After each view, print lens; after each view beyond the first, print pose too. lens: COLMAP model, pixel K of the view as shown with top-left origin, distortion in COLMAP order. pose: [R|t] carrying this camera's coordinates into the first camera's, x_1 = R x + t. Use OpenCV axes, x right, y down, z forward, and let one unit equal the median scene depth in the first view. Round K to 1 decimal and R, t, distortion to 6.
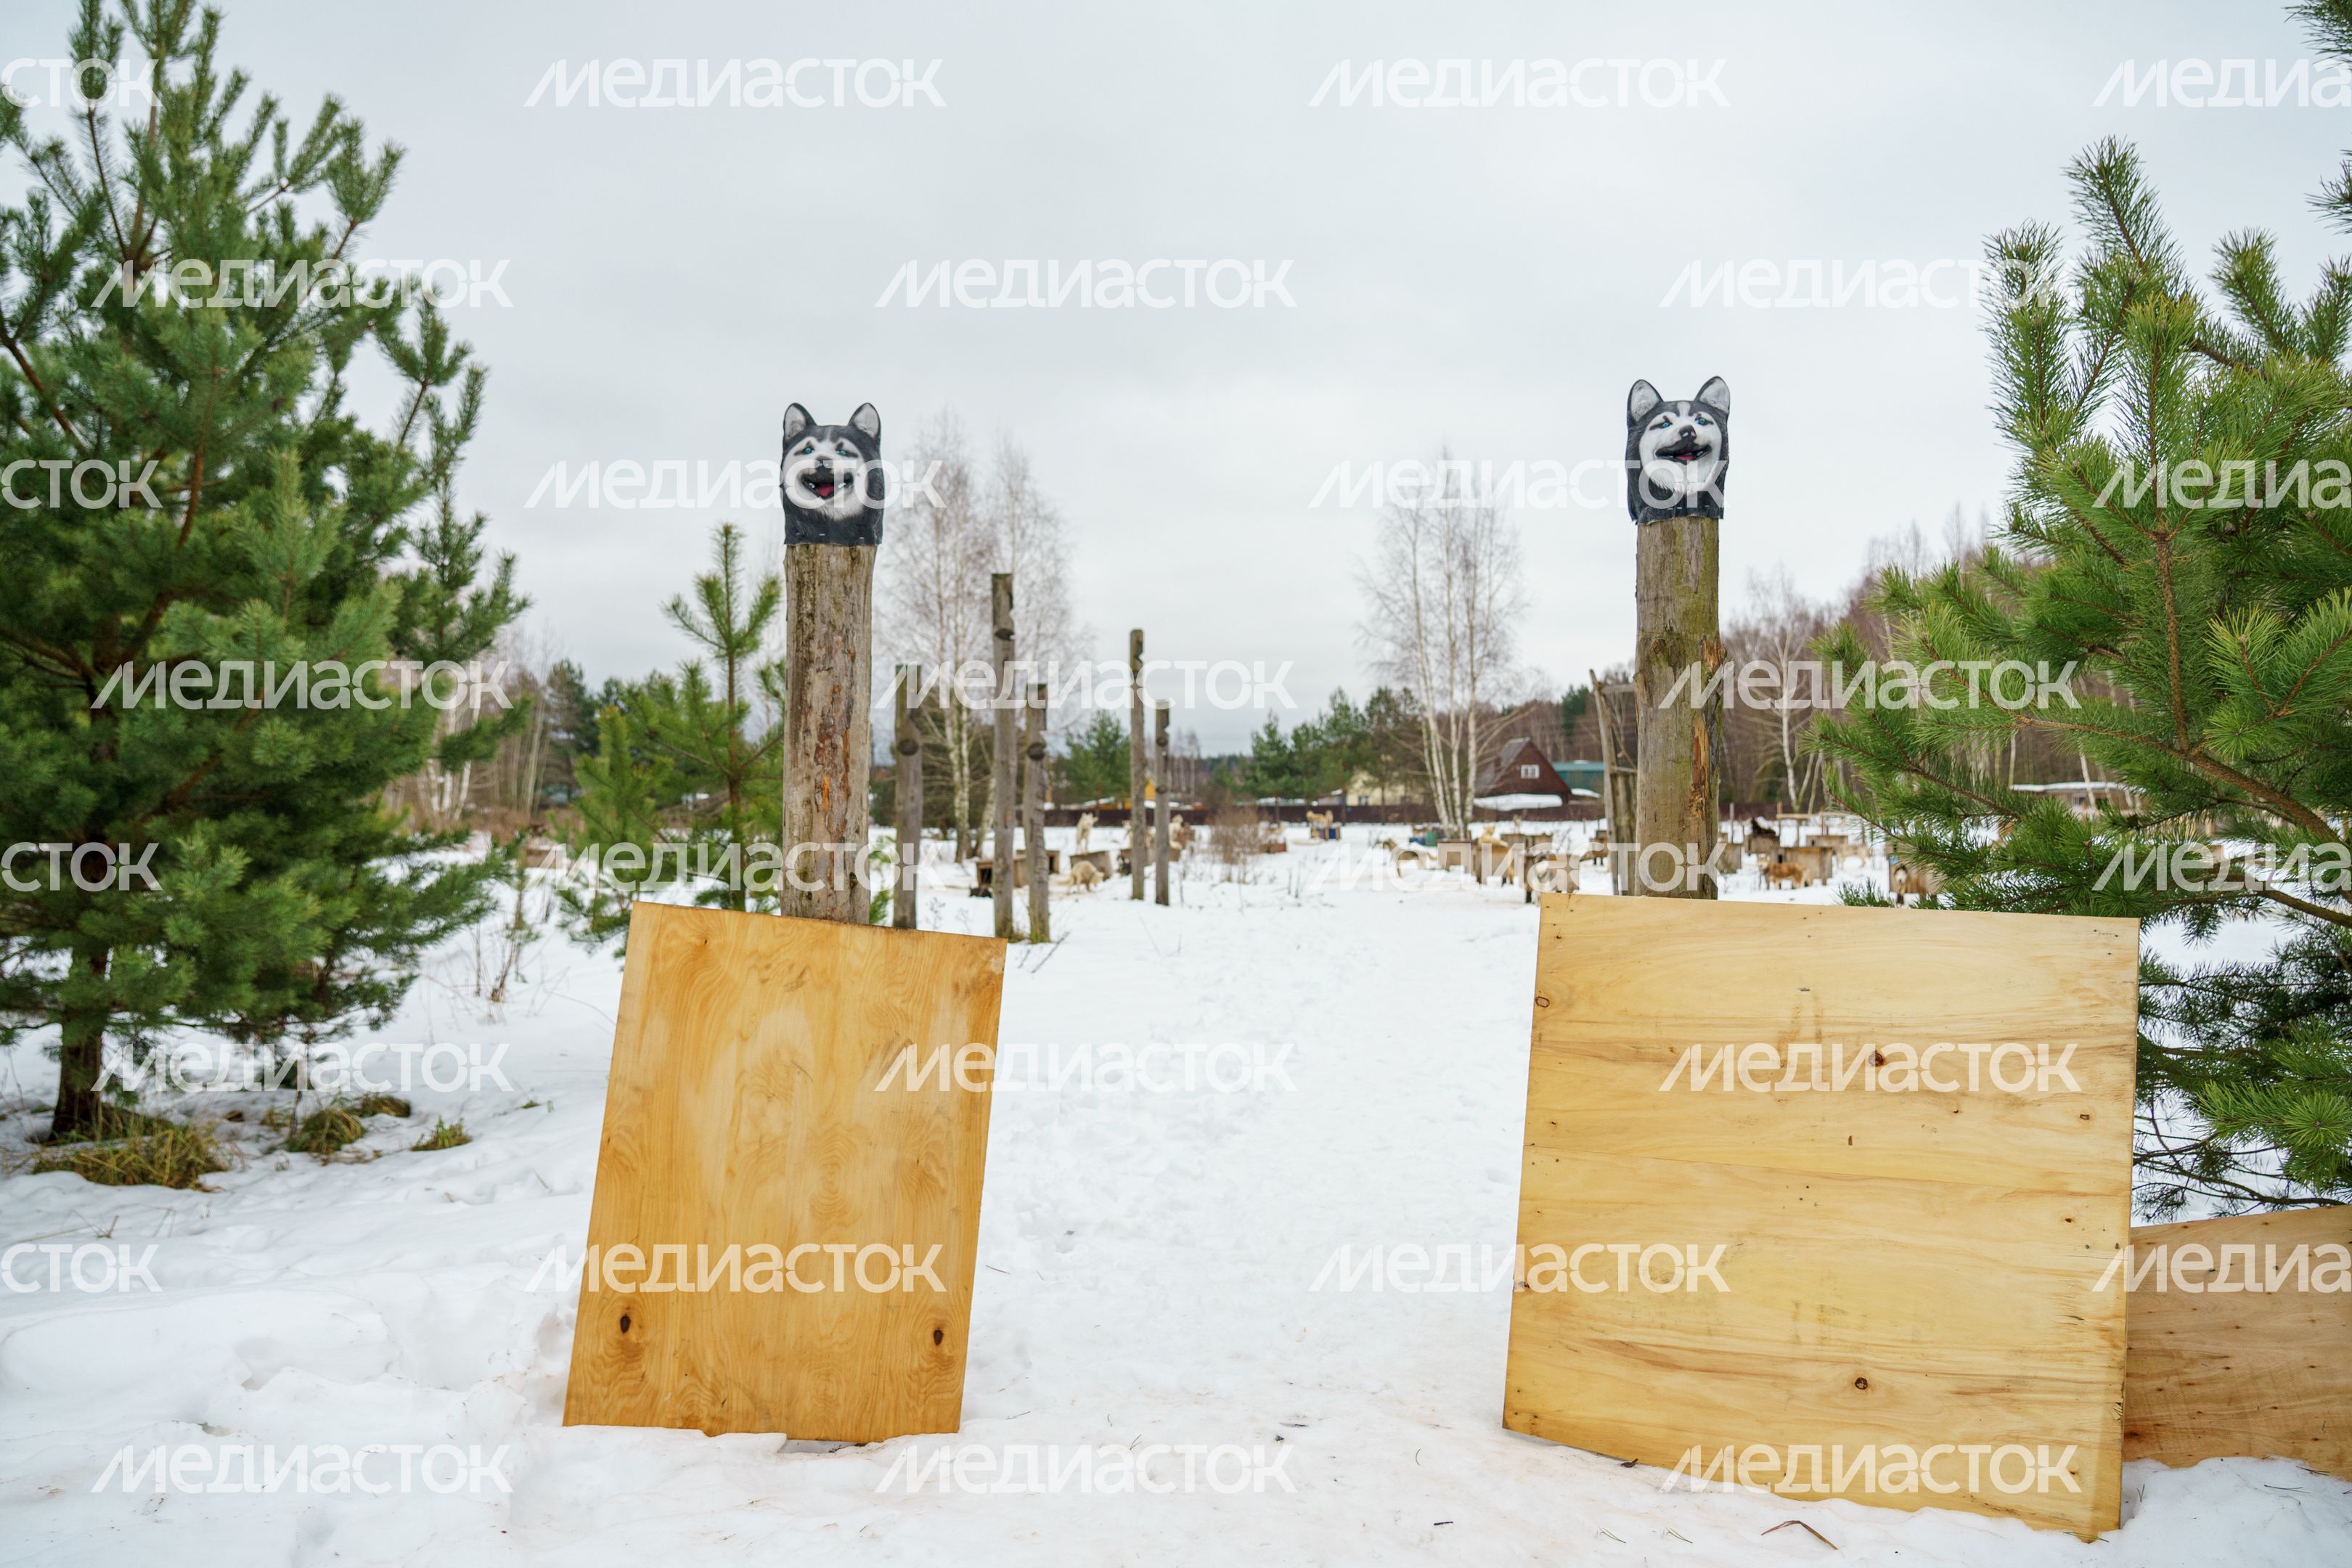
lens RADIAL K [[1618.4, 0, 1165.8], [0, 1618.4, 785.9], [0, 0, 1]] dist [-0.006499, -0.001511]
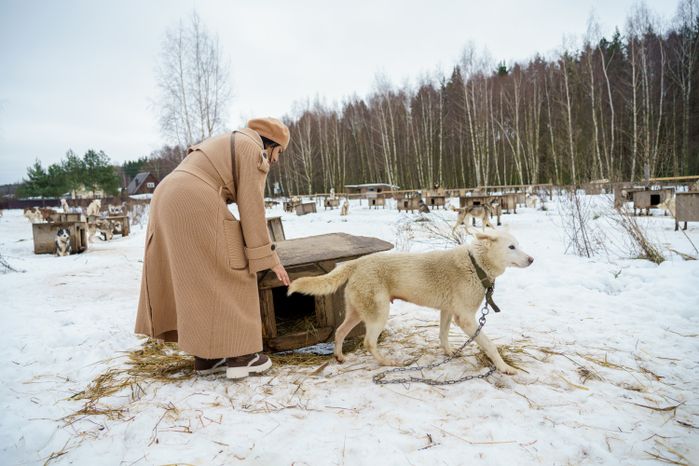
lens RADIAL K [[481.0, 0, 348.3], [0, 481.0, 232.5], [0, 0, 1]] dist [-0.006499, -0.001511]
pose [[0.773276, -0.064508, 0.630779, -0.030581], [0.013616, 0.996271, 0.085194, 0.006844], [-0.633923, -0.057290, 0.771271, 0.188846]]
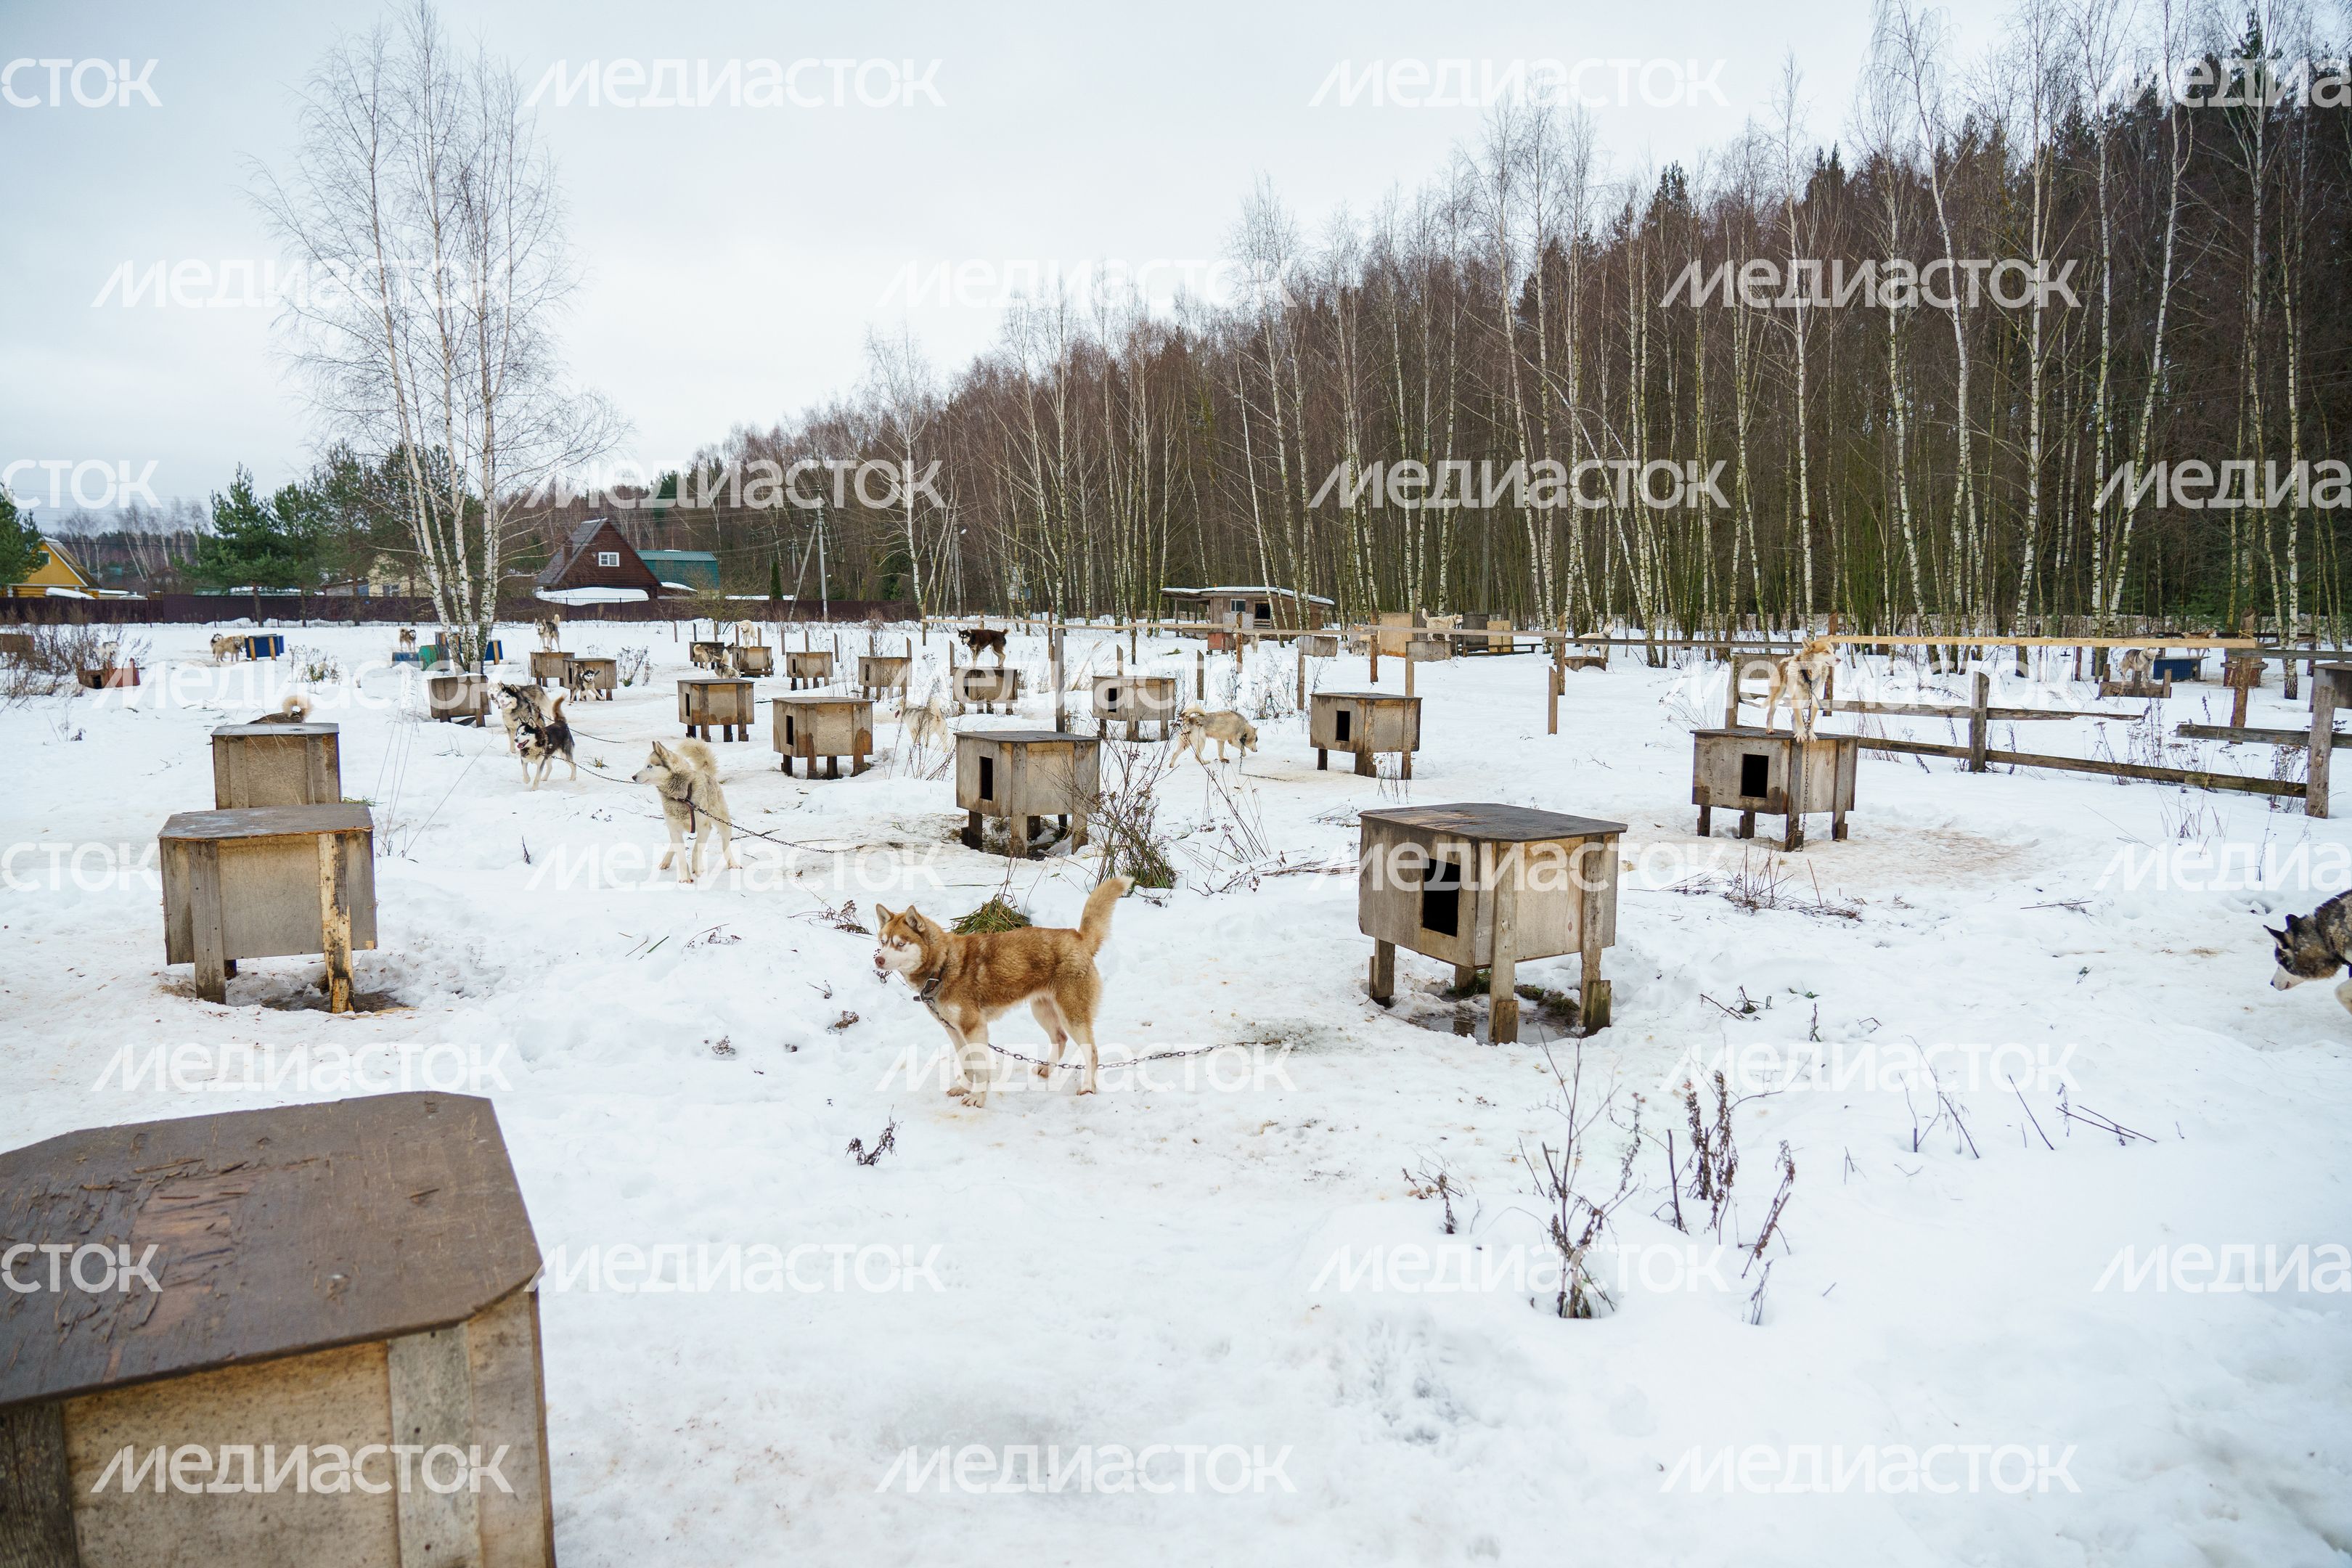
lens RADIAL K [[1618.4, 0, 1175.5], [0, 1618.4, 793.8], [0, 0, 1]] dist [-0.006499, -0.001511]
pose [[0.853010, -0.048186, 0.519666, 0.040356], [-0.020498, 0.991867, 0.125618, 0.000276], [-0.521493, -0.117805, 0.845084, 0.149452]]
